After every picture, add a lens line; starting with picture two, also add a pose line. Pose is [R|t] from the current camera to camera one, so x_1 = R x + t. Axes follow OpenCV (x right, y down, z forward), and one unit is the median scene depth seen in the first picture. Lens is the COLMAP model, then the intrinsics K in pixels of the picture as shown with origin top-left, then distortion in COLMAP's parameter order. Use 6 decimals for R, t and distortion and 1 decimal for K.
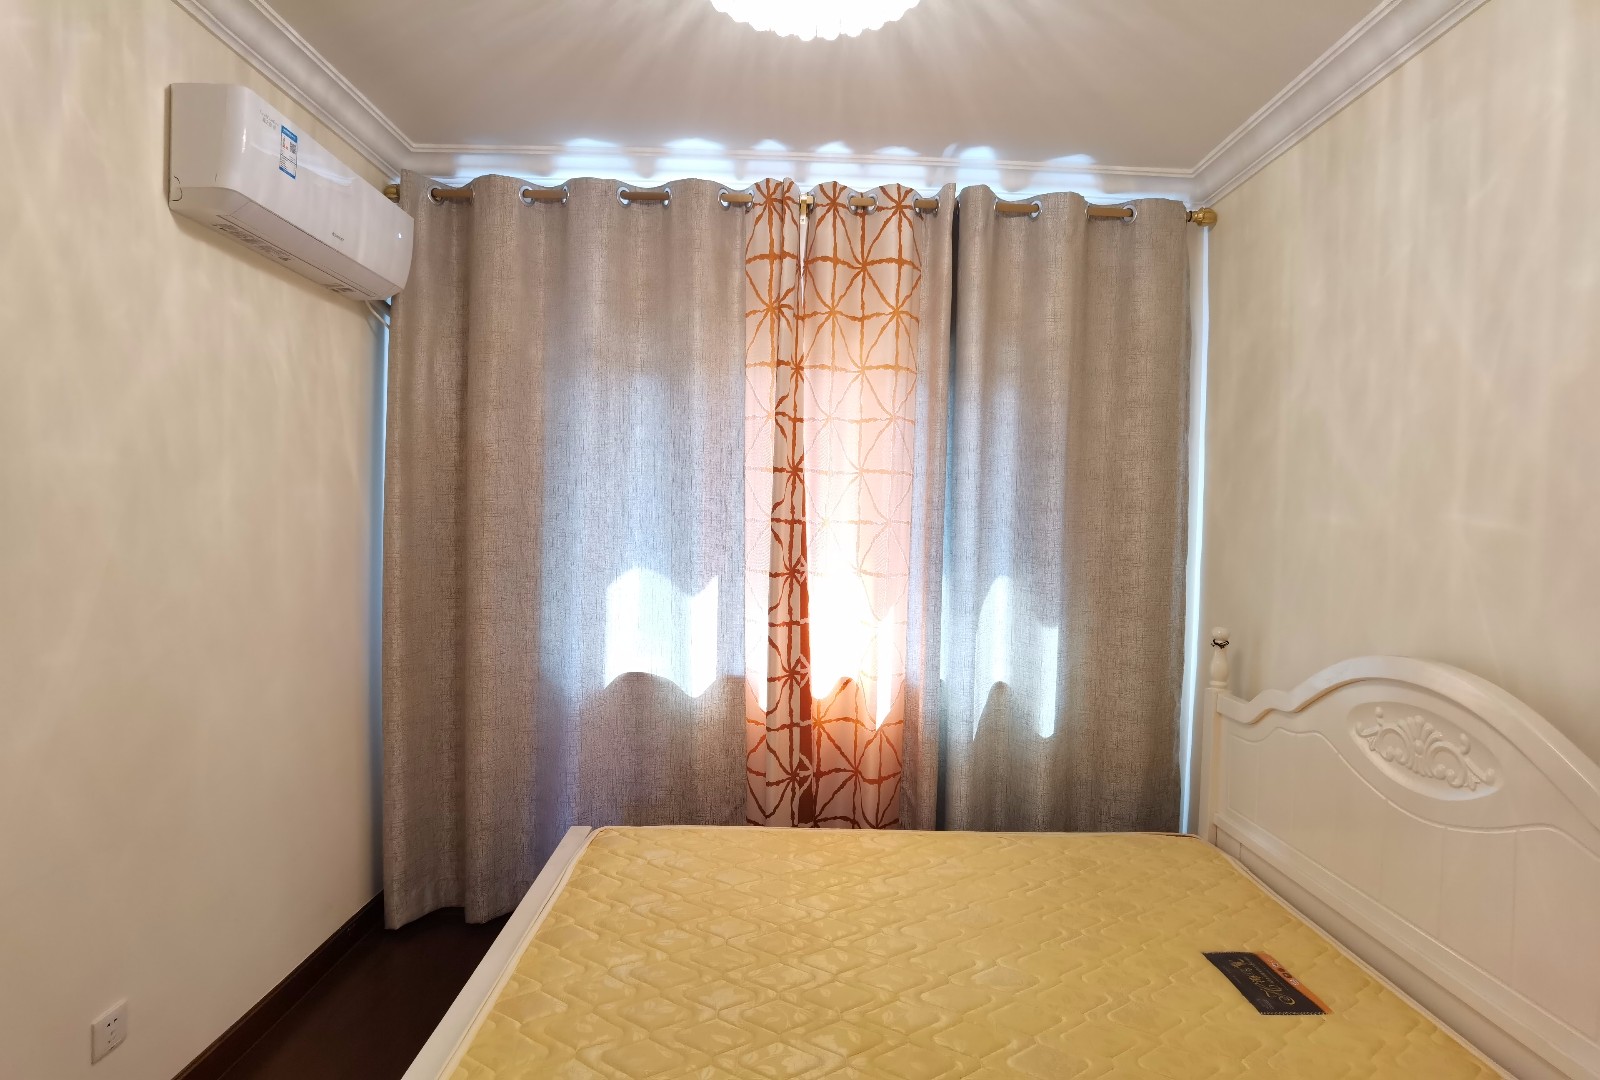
lens RADIAL K [[799.3, 0, 803.9], [0, 799.3, 537.1], [0, 0, 1]] dist [-0.000020, -0.038026]
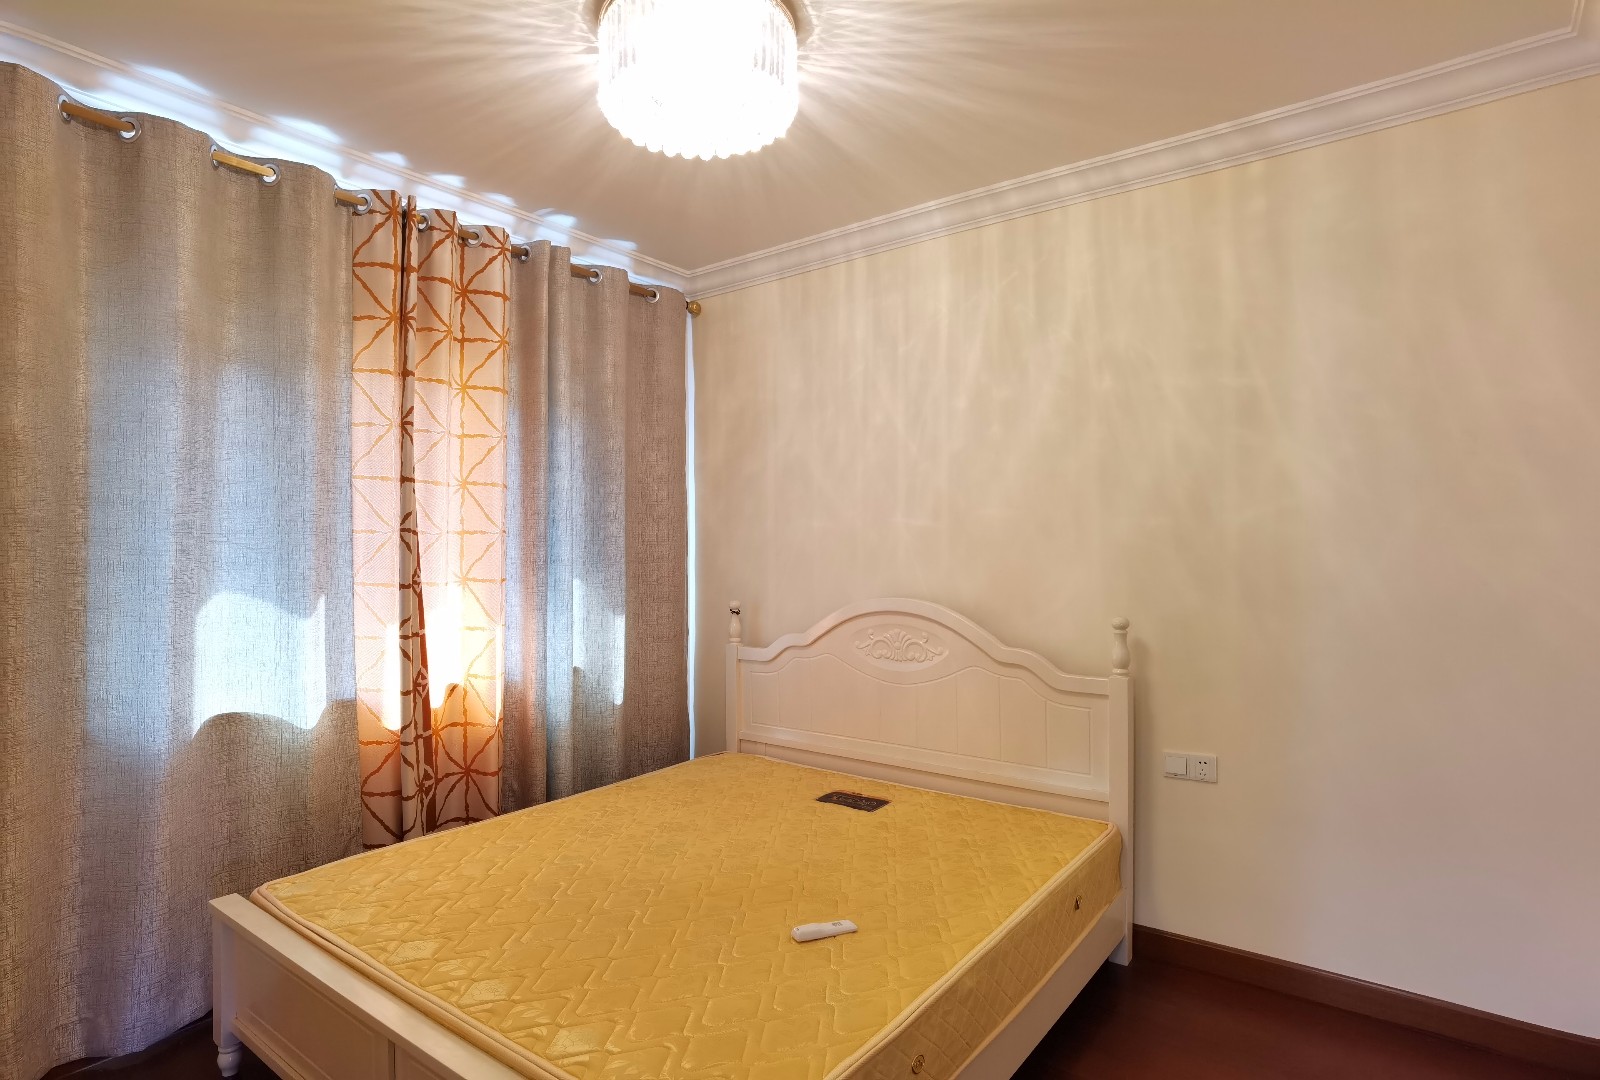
lens RADIAL K [[826.7, 0, 800.3], [0, 826.7, 545.7], [0, 0, 1]] dist [-0.118550, 0.055988]
pose [[0.606134, -0.026063, 0.794935, -0.518461], [0.038474, 0.999254, 0.003426, 0.011577], [-0.794431, 0.028508, 0.606685, 0.006519]]
